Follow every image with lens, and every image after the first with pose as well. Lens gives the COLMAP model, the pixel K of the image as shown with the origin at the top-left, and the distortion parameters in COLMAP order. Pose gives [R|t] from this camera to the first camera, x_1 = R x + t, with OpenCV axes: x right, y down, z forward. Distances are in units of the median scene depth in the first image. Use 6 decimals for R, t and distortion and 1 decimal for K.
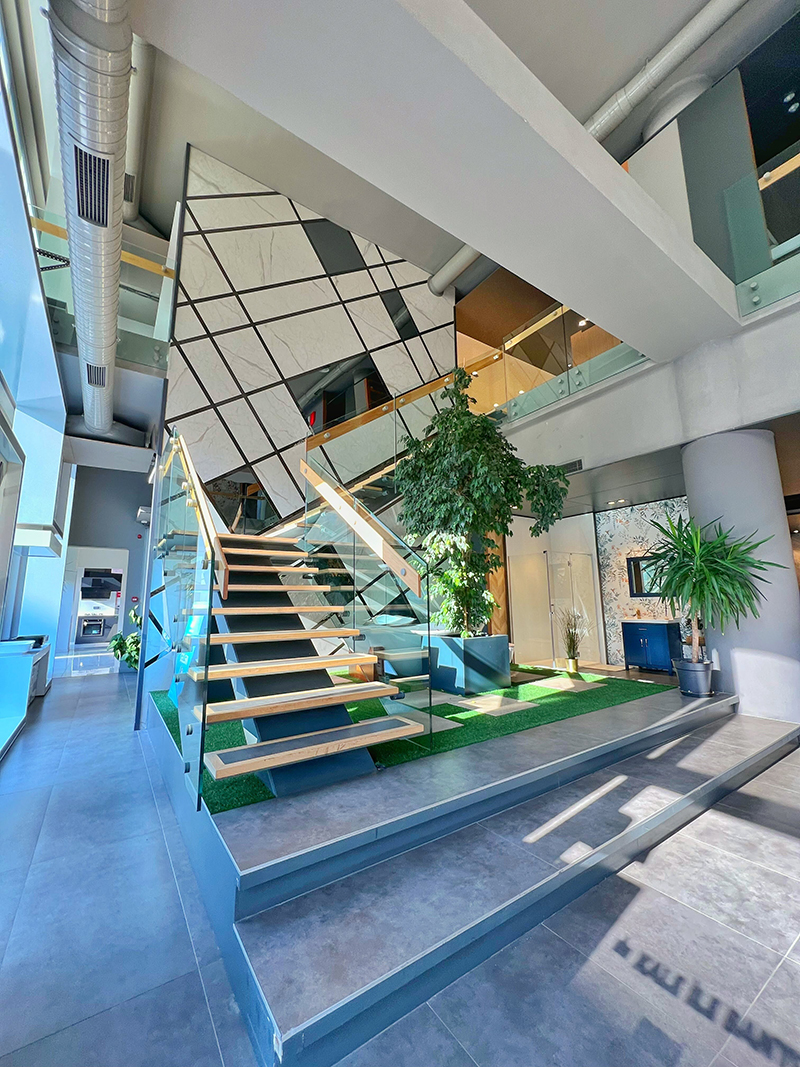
lens RADIAL K [[430.9, 0, 409.8], [0, 430.9, 534.0], [0, 0, 1]] dist [-0.002382, -0.000050]
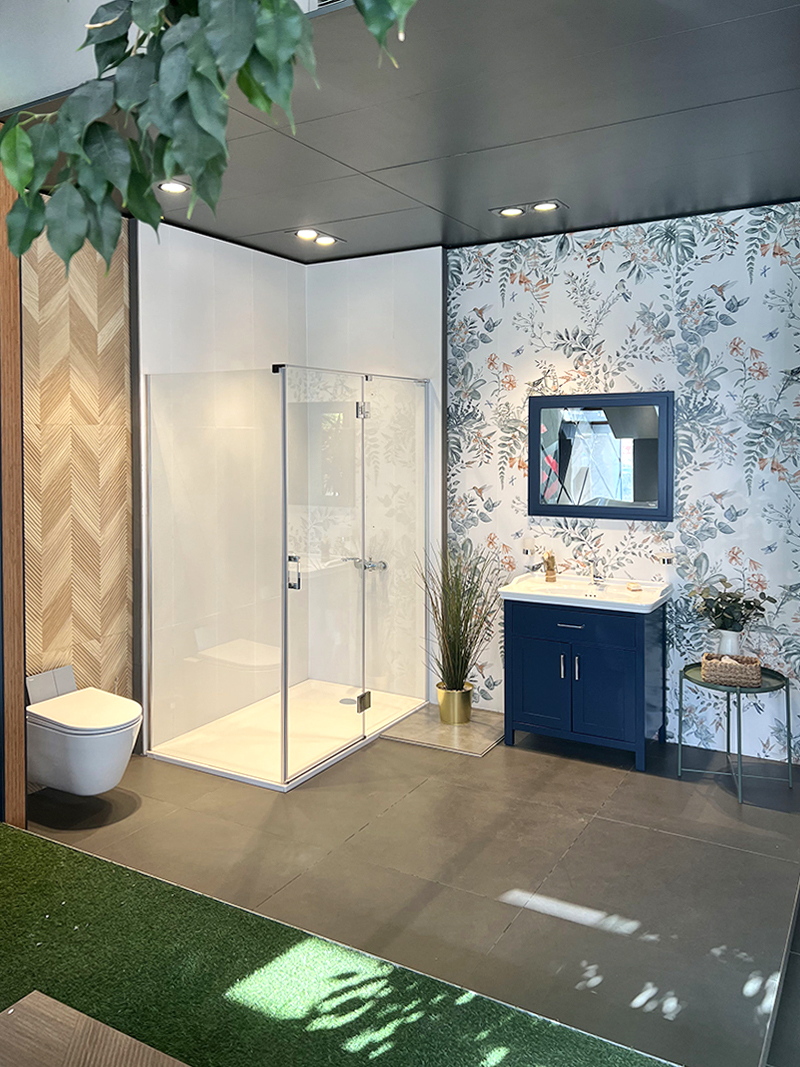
lens RADIAL K [[809.4, 0, 403.5], [0, 809.4, 533.3], [0, 0, 1]] dist [0.008851, -0.021001]
pose [[0.901009, -0.000261, 0.433801, 0.148510], [-0.099277, 0.973337, 0.206784, 0.038794], [-0.422288, -0.229381, 0.876959, 0.472096]]
